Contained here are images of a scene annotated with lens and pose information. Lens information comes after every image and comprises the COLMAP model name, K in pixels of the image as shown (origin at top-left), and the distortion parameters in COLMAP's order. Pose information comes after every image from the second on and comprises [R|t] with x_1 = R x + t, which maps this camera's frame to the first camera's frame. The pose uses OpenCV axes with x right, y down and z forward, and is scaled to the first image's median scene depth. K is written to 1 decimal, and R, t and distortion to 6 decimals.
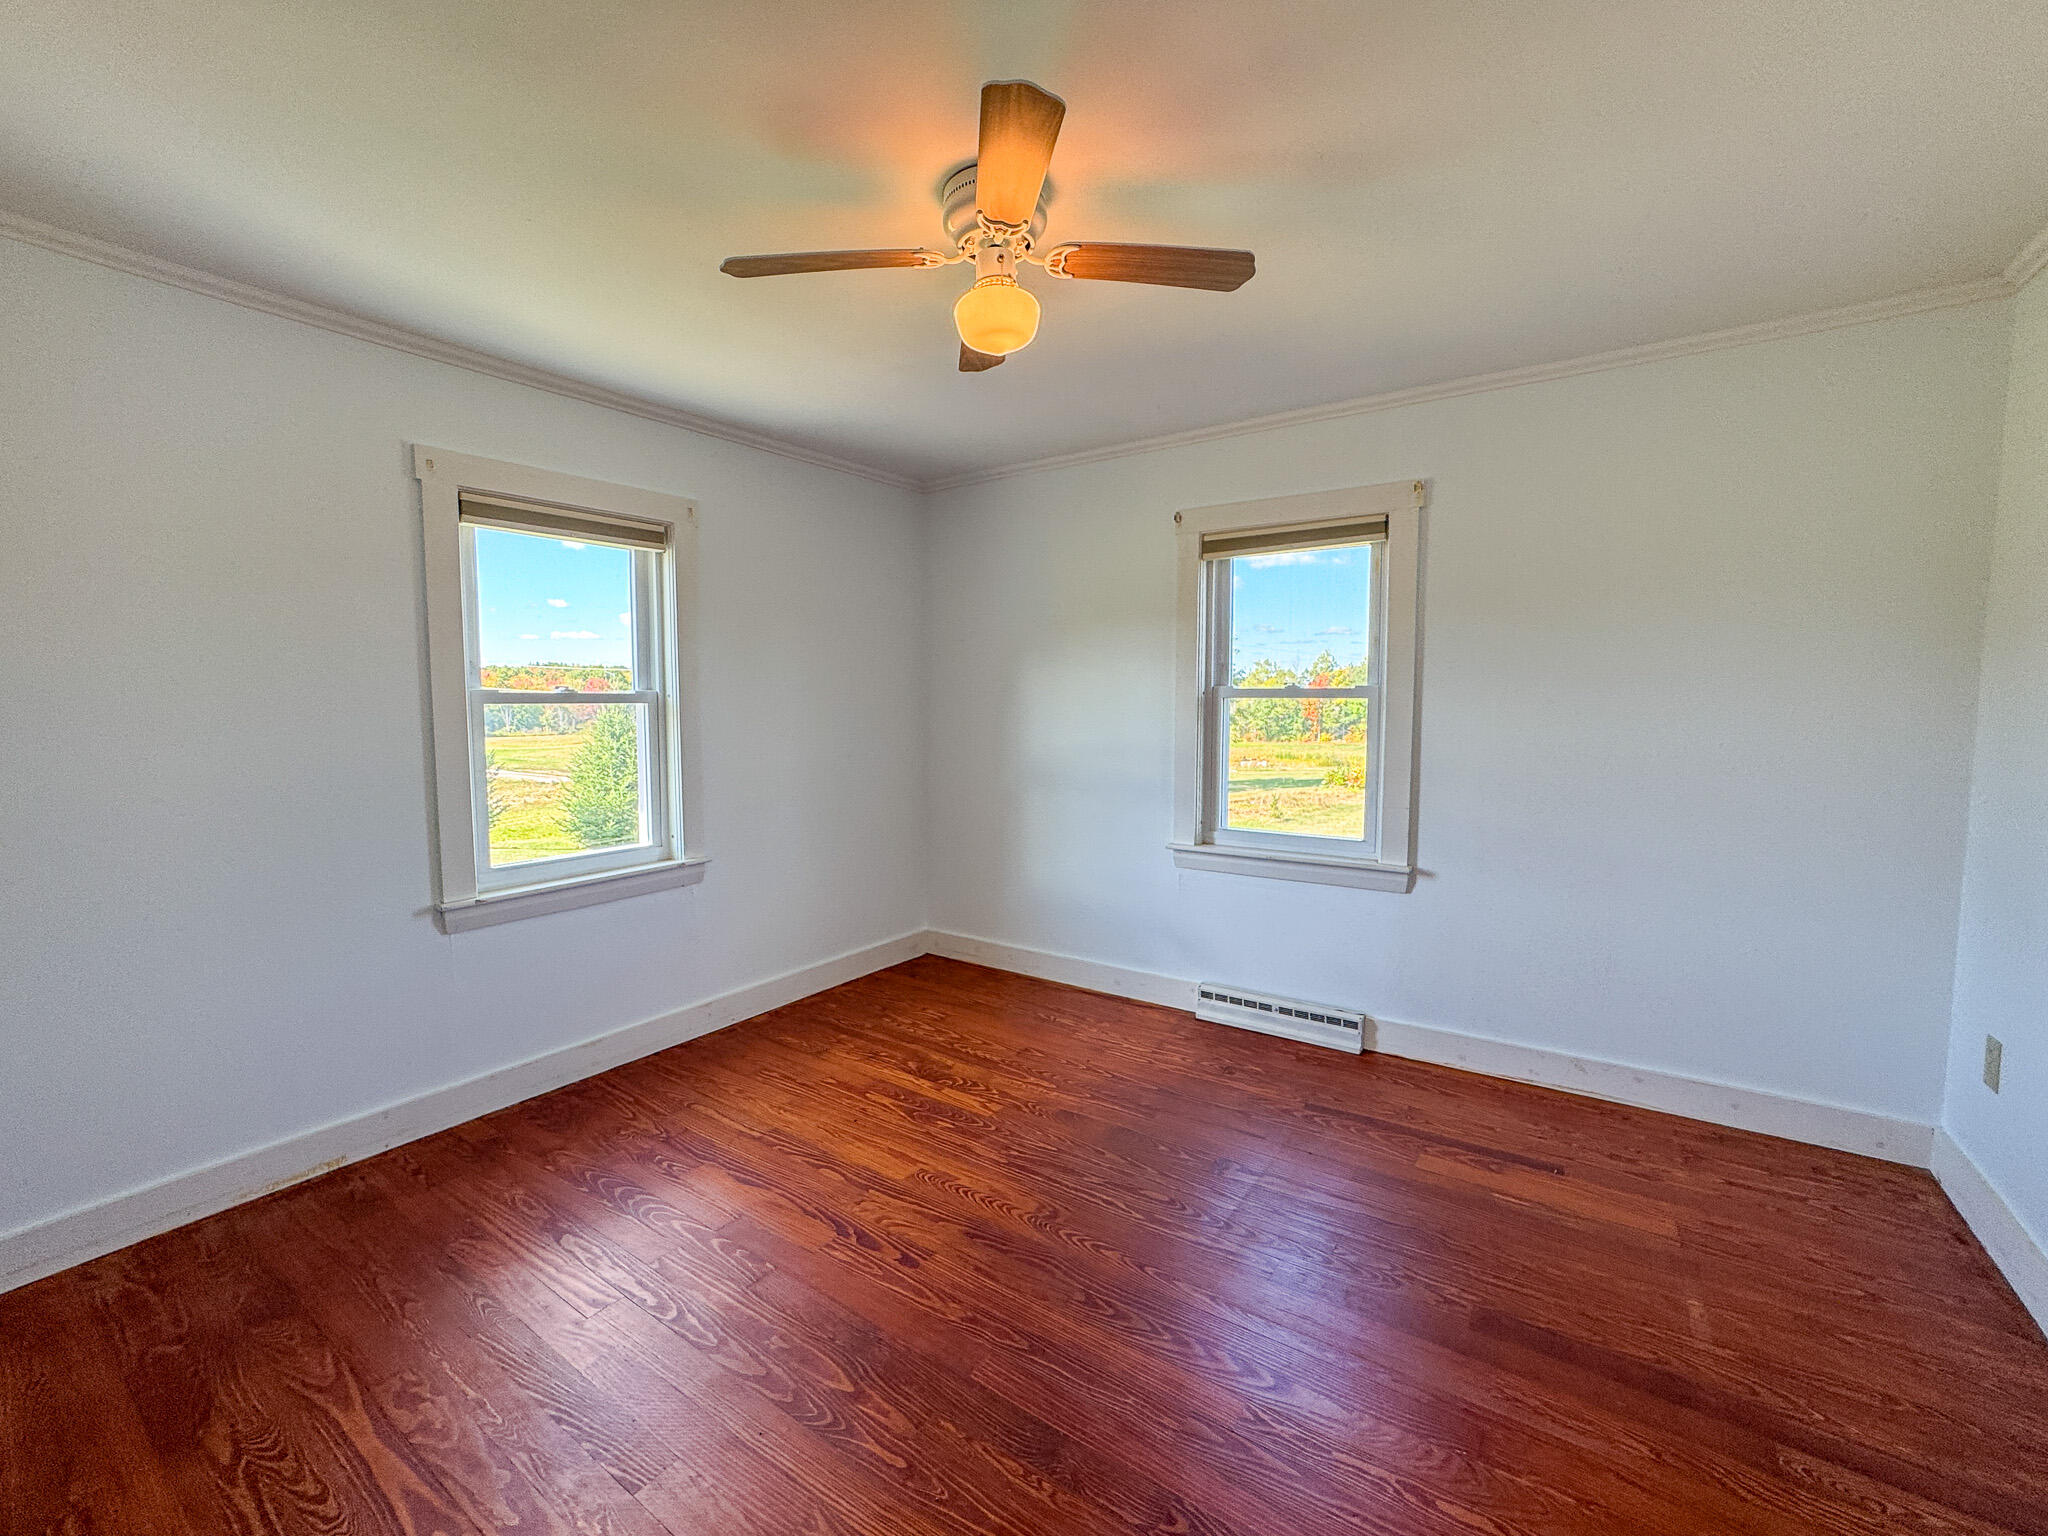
lens RADIAL K [[837.2, 0, 1043.7], [0, 837.2, 755.9], [0, 0, 1]] dist [-0.013138, 0.000004]
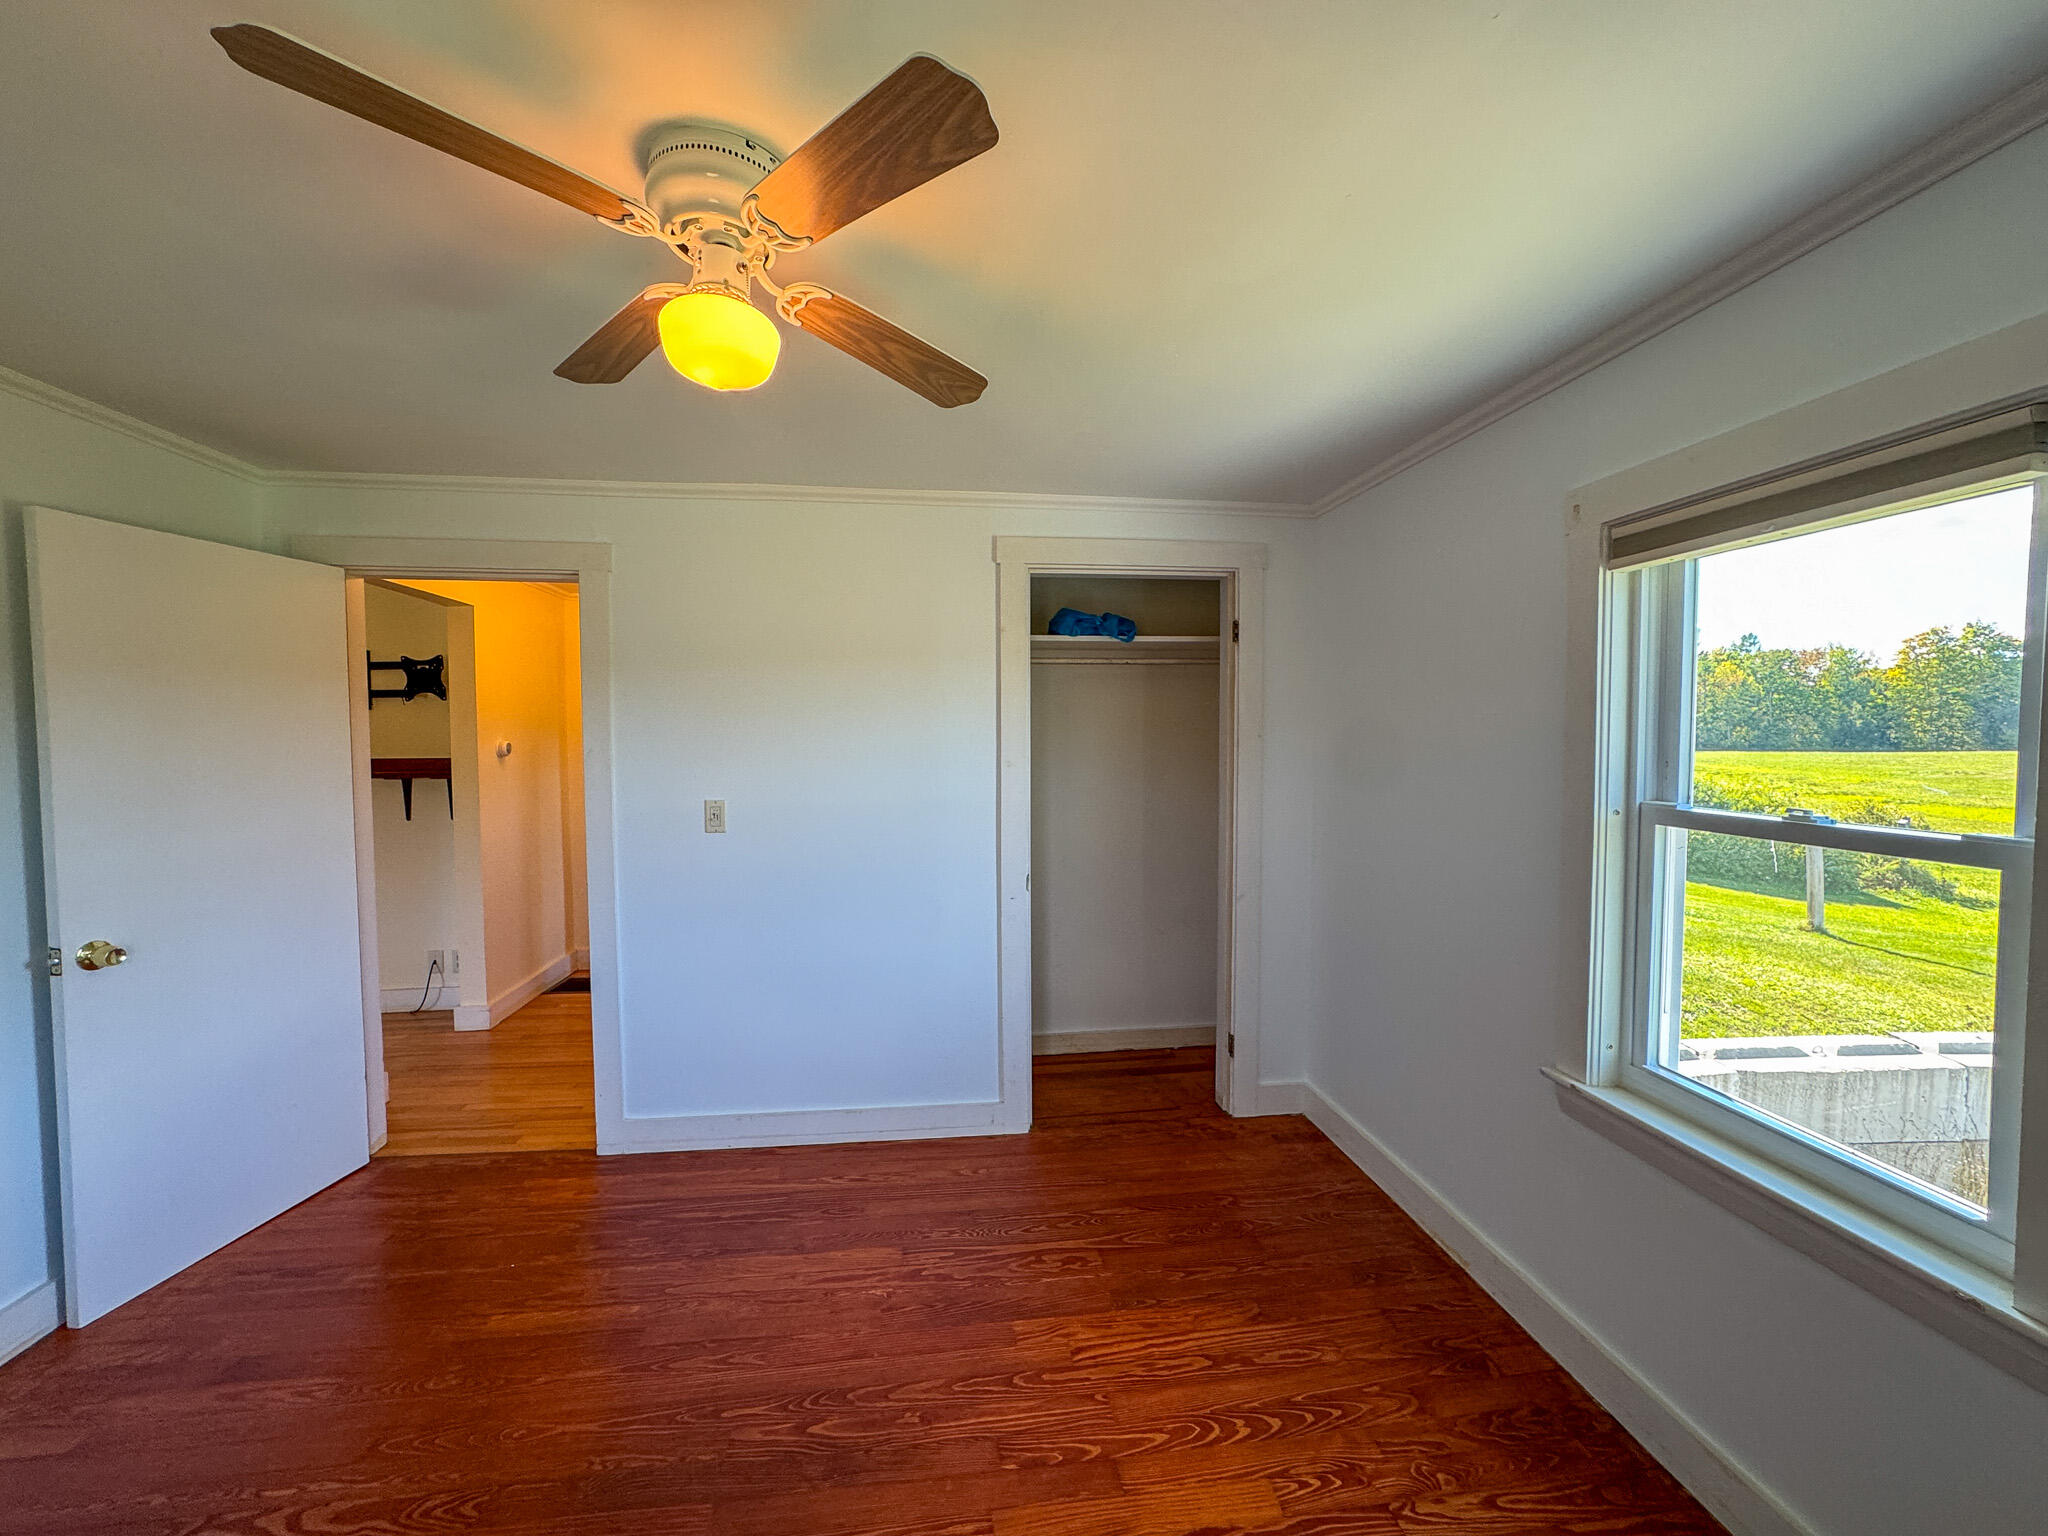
lens RADIAL K [[837.2, 0, 1032.1], [0, 837.2, 767.0], [0, 0, 1]] dist [-0.013138, 0.000004]
pose [[-0.755728, 0.032811, -0.654063, 0.251636], [-0.040084, 0.994554, 0.096206, -0.258545], [0.653657, 0.098923, -0.750297, 1.983952]]
